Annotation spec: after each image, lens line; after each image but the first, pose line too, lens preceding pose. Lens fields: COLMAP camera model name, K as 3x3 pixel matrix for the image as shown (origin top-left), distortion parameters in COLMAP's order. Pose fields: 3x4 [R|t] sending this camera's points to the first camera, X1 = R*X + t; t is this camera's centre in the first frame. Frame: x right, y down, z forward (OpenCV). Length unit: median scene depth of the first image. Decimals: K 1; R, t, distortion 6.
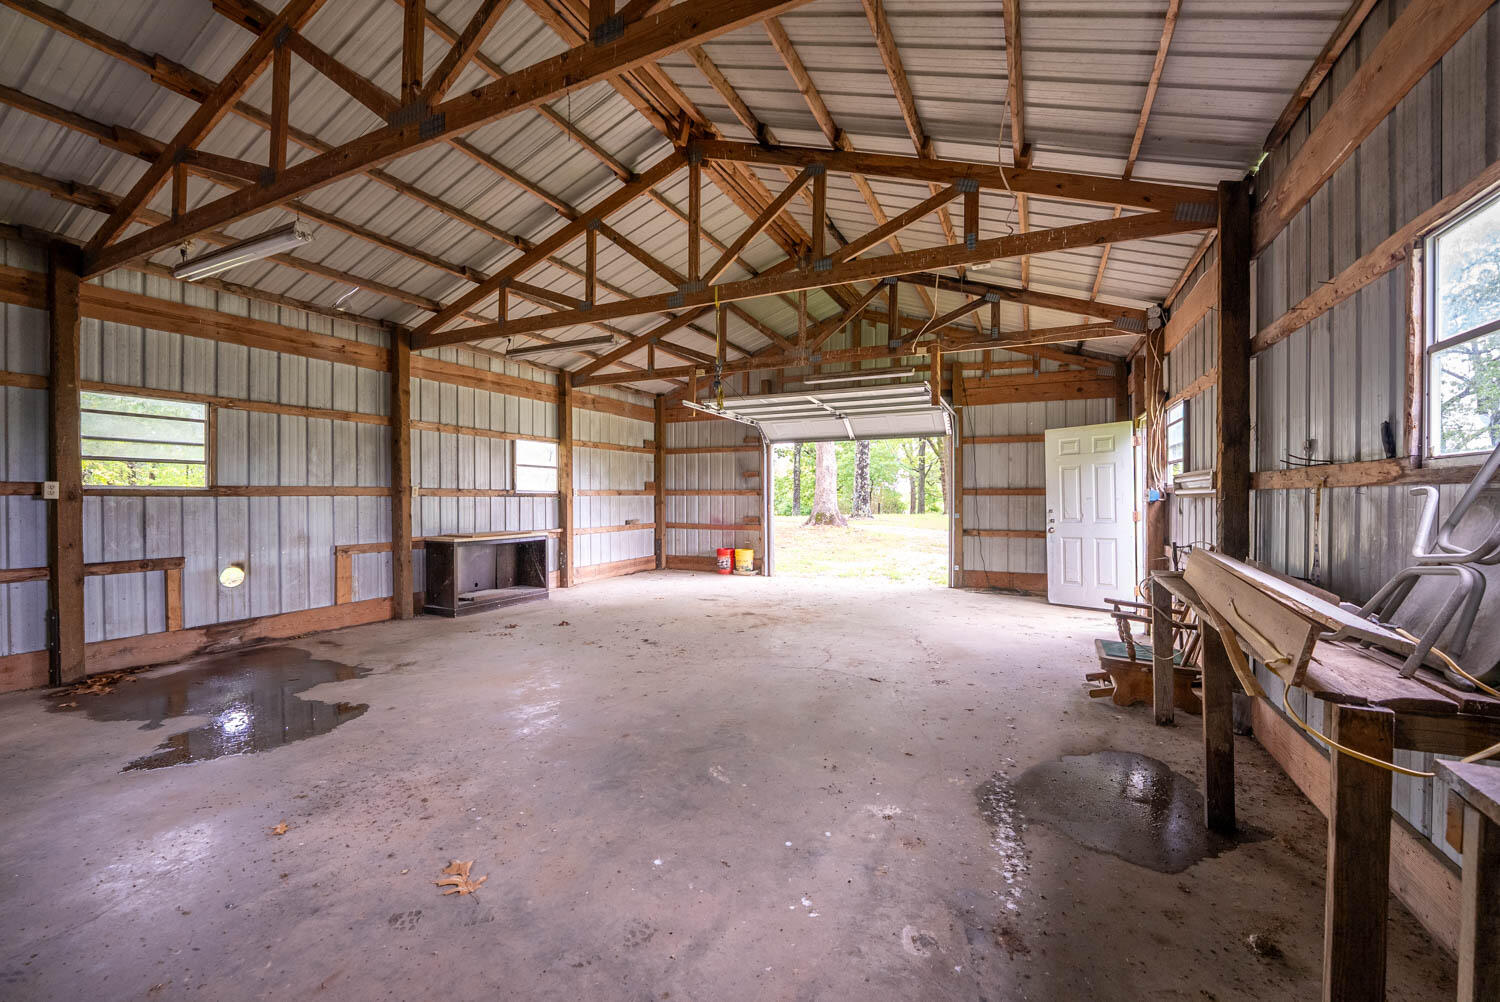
lens RADIAL K [[610.5, 0, 744.4], [0, 610.5, 502.4], [0, 0, 1]] dist [-0.030694, 0.003731]
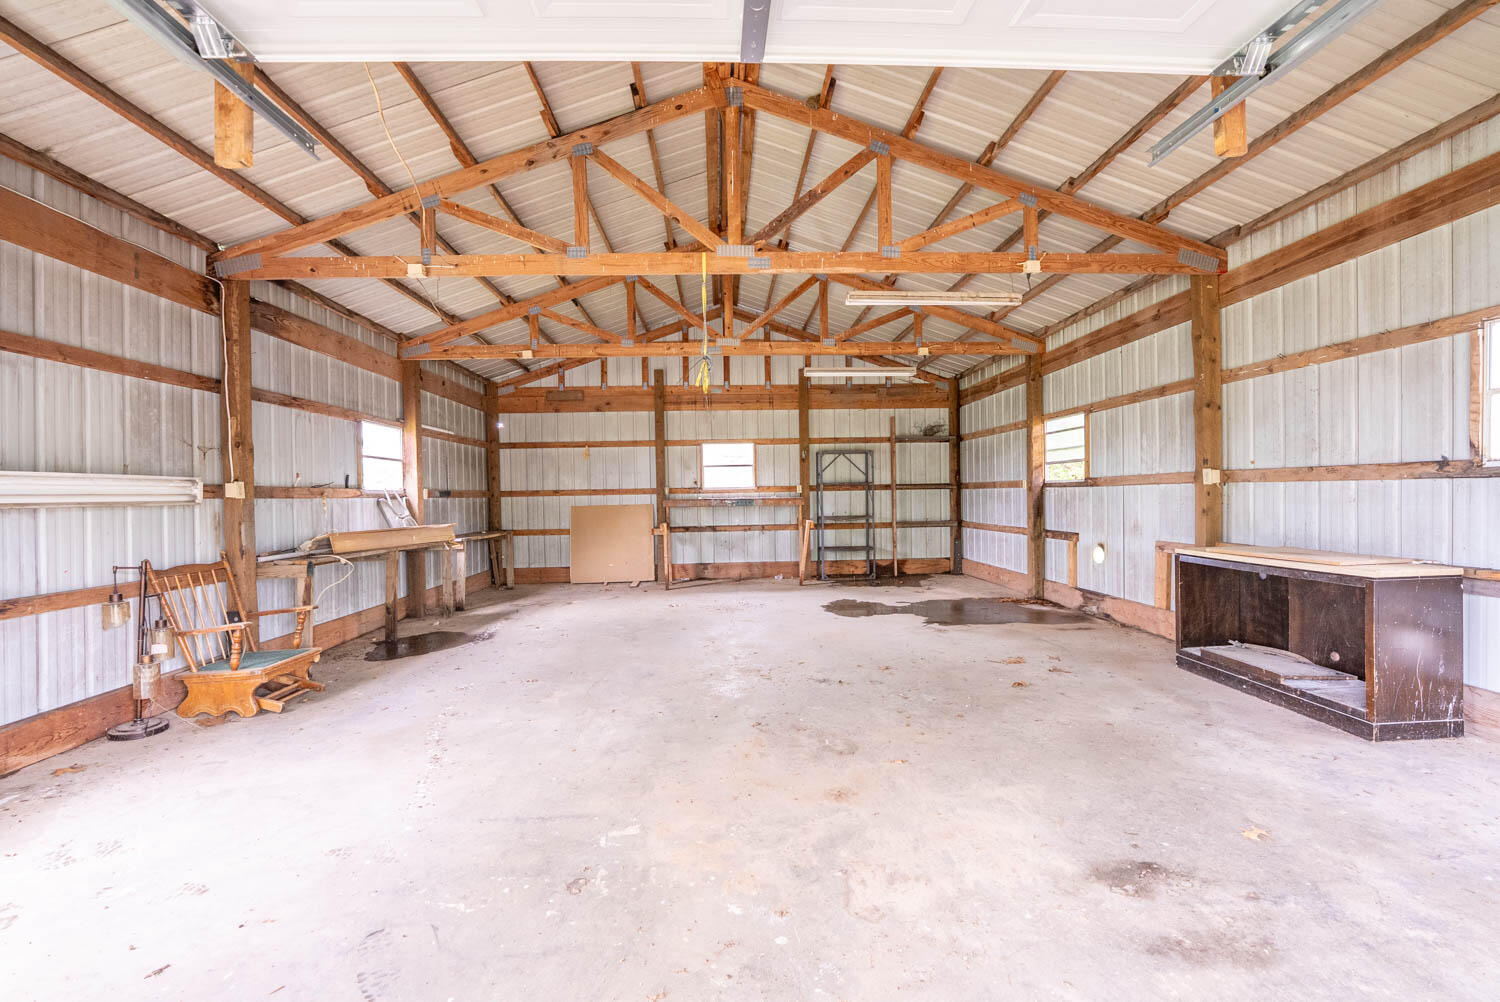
lens RADIAL K [[610.5, 0, 739.5], [0, 610.5, 500.8], [0, 0, 1]] dist [-0.030694, 0.003731]
pose [[-0.884298, 0.030202, -0.465946, 0.319799], [0.024868, 0.999536, 0.017593, -0.020411], [0.466261, 0.003970, -0.884638, 1.726698]]
